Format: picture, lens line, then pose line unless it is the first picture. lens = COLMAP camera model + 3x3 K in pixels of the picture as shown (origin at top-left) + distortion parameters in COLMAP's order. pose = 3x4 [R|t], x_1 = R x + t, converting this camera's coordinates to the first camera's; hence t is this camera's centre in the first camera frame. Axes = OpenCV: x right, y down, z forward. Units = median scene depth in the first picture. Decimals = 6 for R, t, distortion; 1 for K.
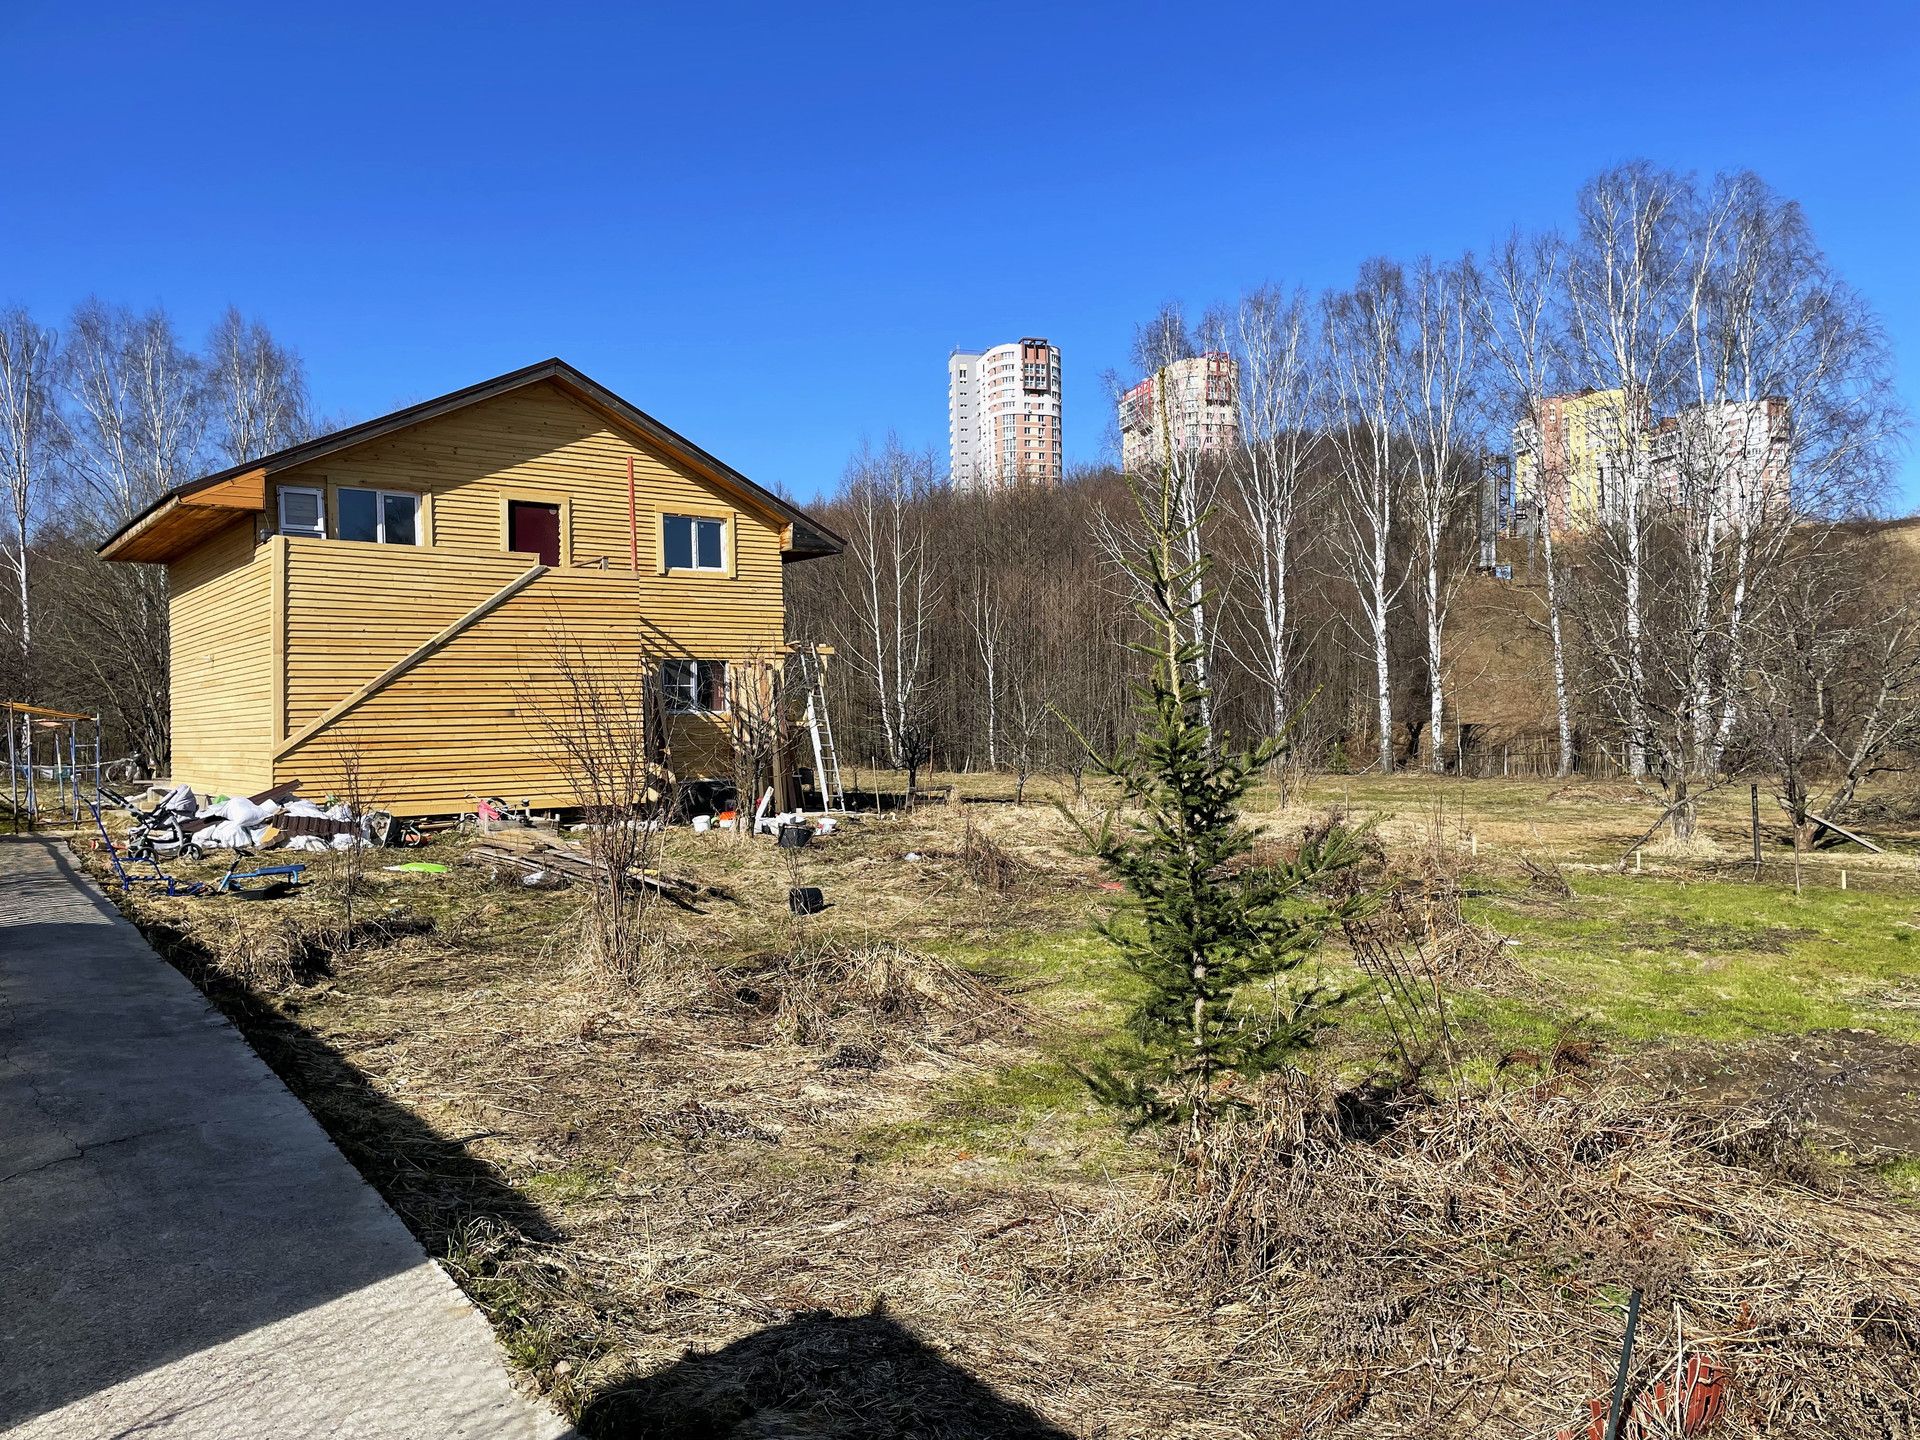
lens RADIAL K [[1438.3, 0, 958.0], [0, 1438.3, 733.5], [0, 0, 1]] dist [0.086409, -0.111160]
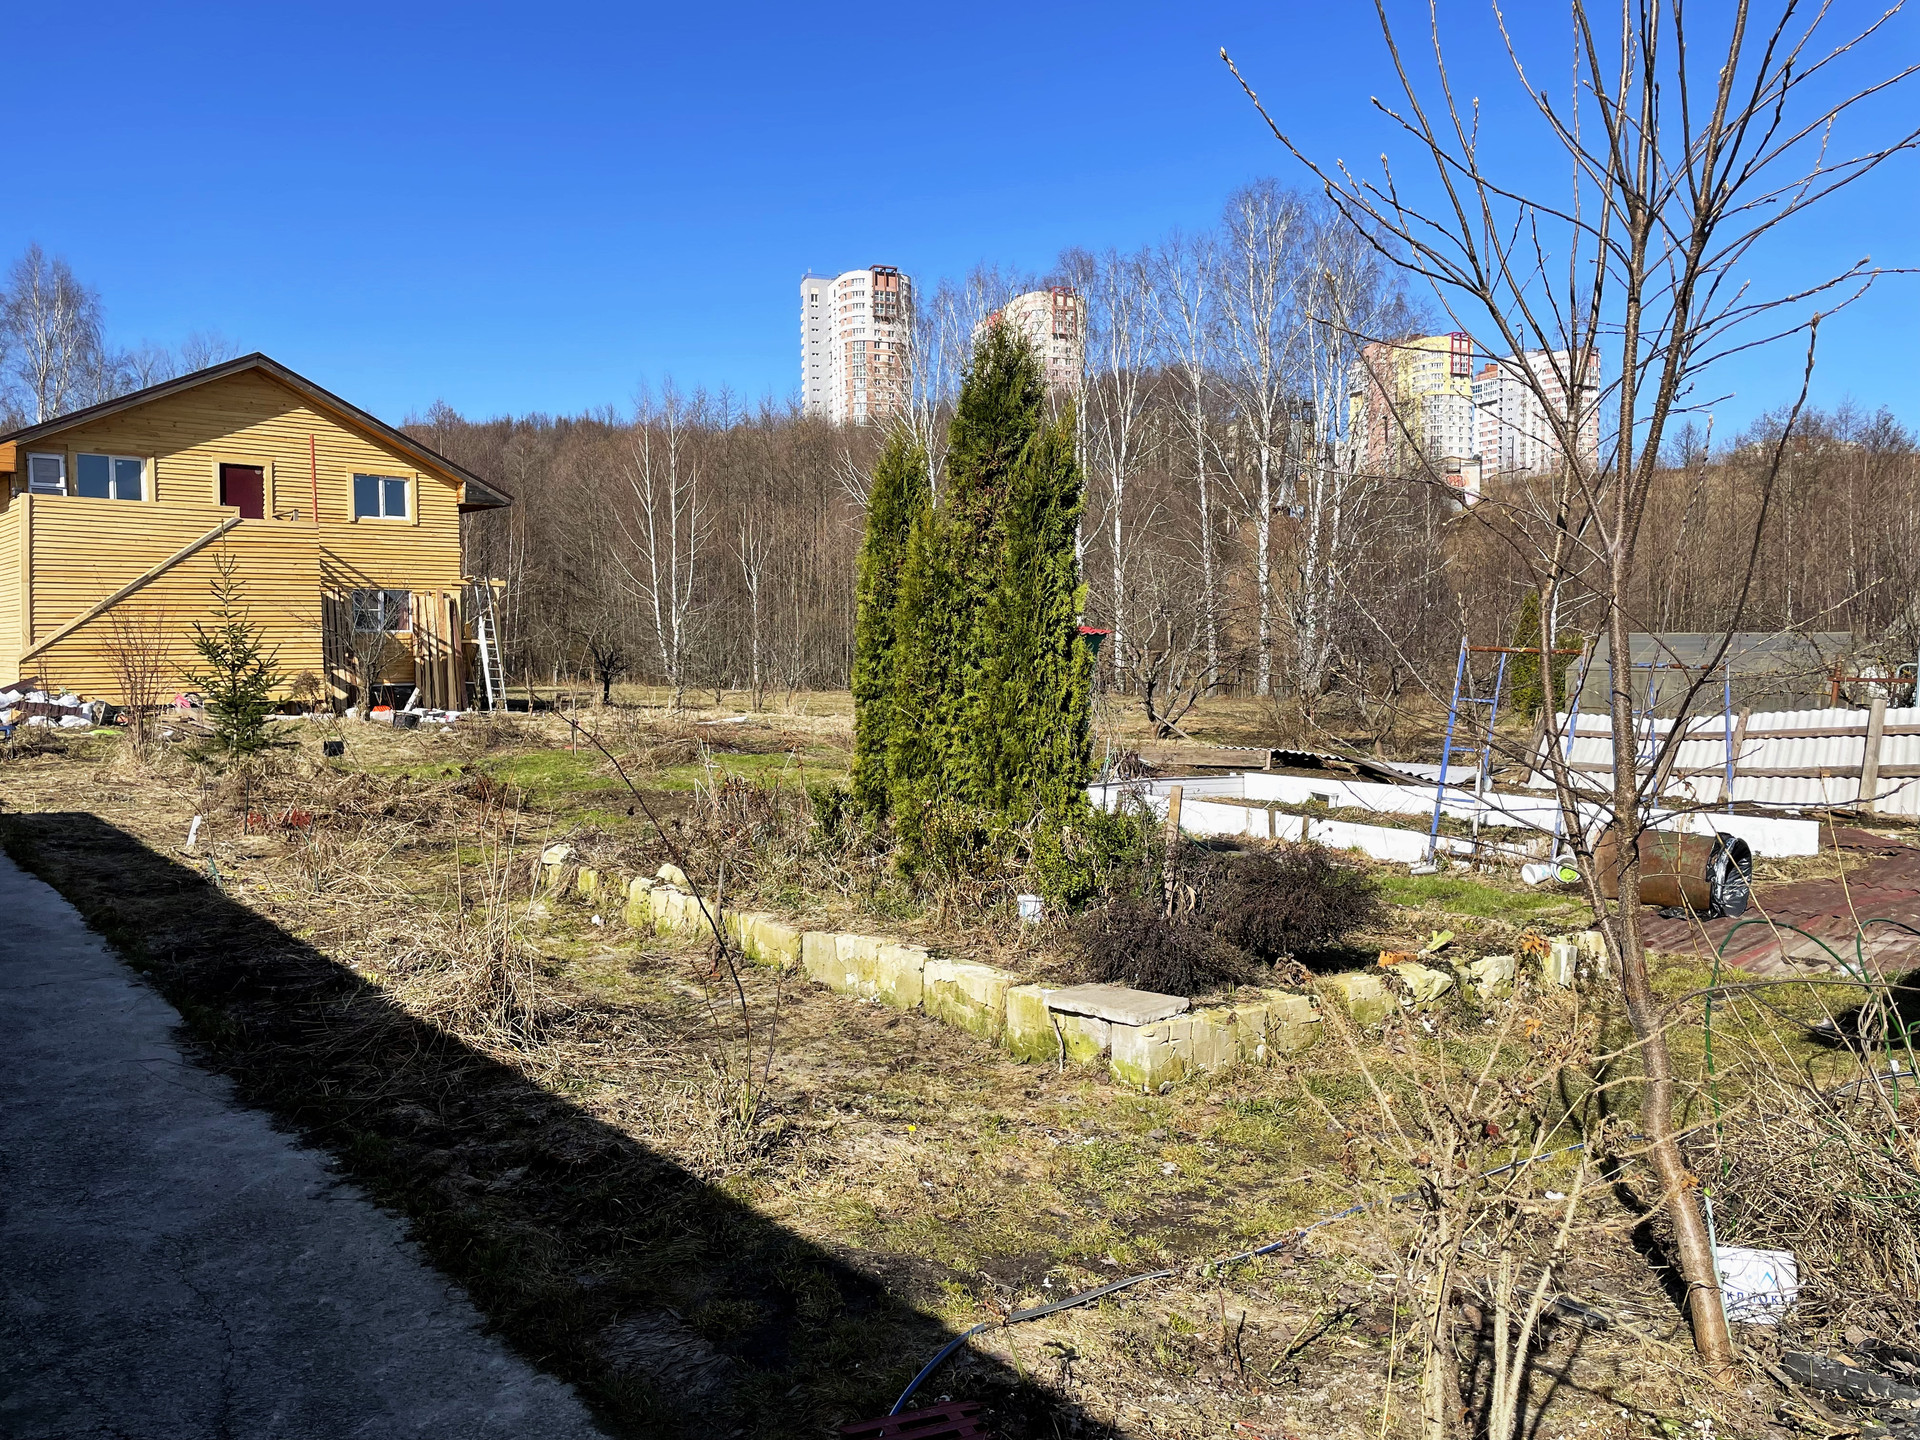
lens RADIAL K [[1439.2, 0, 960.0], [0, 1439.2, 720.0], [0, 0, 1]] dist [0.028861, -0.046264]
pose [[0.995471, 0.010426, 0.094493, 0.203467], [-0.014484, 0.998997, 0.042365, 0.002096], [-0.093957, -0.043542, 0.994624, -0.311226]]
